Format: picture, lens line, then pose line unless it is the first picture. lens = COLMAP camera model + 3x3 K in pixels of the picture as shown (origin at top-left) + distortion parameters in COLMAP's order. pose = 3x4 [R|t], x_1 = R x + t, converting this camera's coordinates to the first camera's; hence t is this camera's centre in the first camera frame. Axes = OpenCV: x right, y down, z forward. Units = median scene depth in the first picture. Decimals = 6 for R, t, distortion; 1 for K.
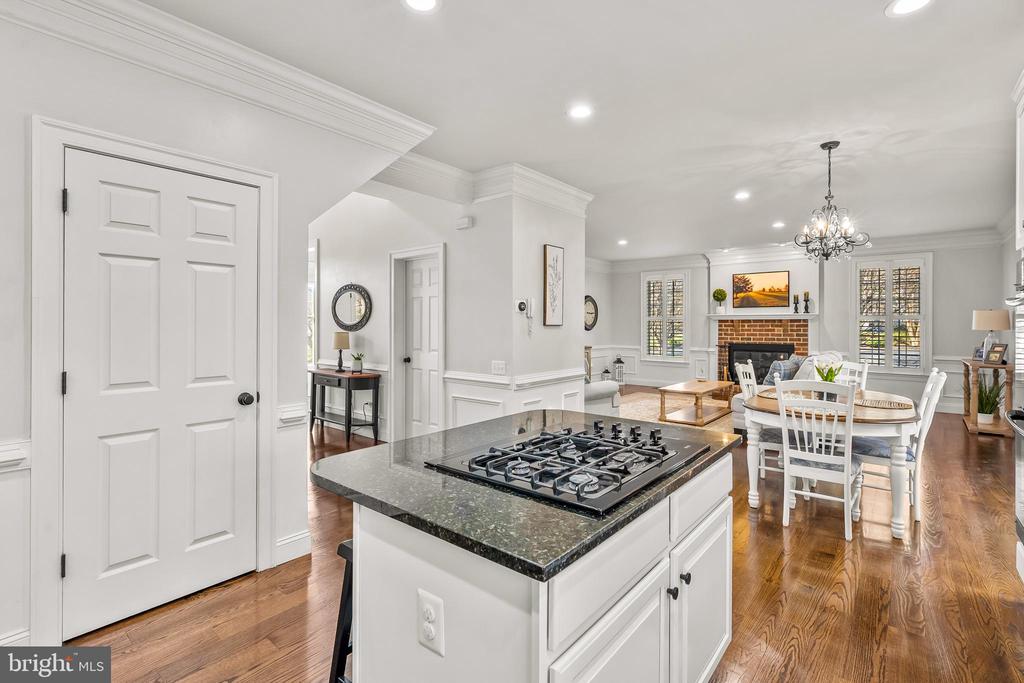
lens RADIAL K [[462.7, 0, 517.0], [0, 462.7, 332.4], [0, 0, 1]] dist [0.001544, 0.000161]
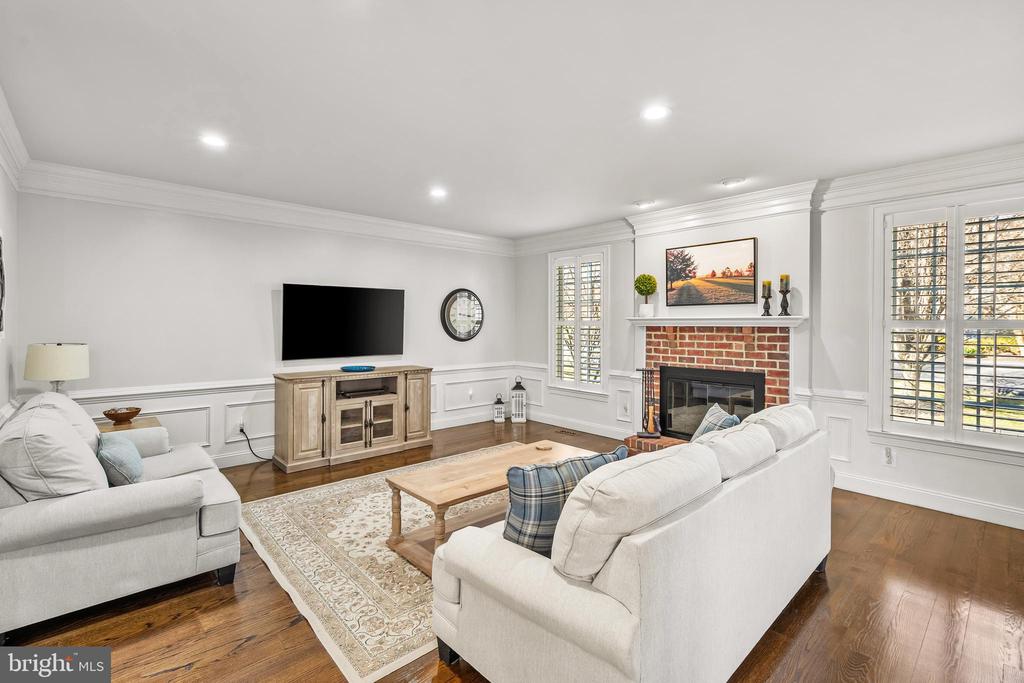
lens RADIAL K [[462.7, 0, 506.9], [0, 462.7, 336.9], [0, 0, 1]] dist [0.001544, 0.000161]
pose [[0.987346, 0.004129, -0.158527, 0.370649], [-0.002163, 0.999919, 0.012572, -0.021750], [0.158566, -0.012070, 0.987275, 0.399387]]
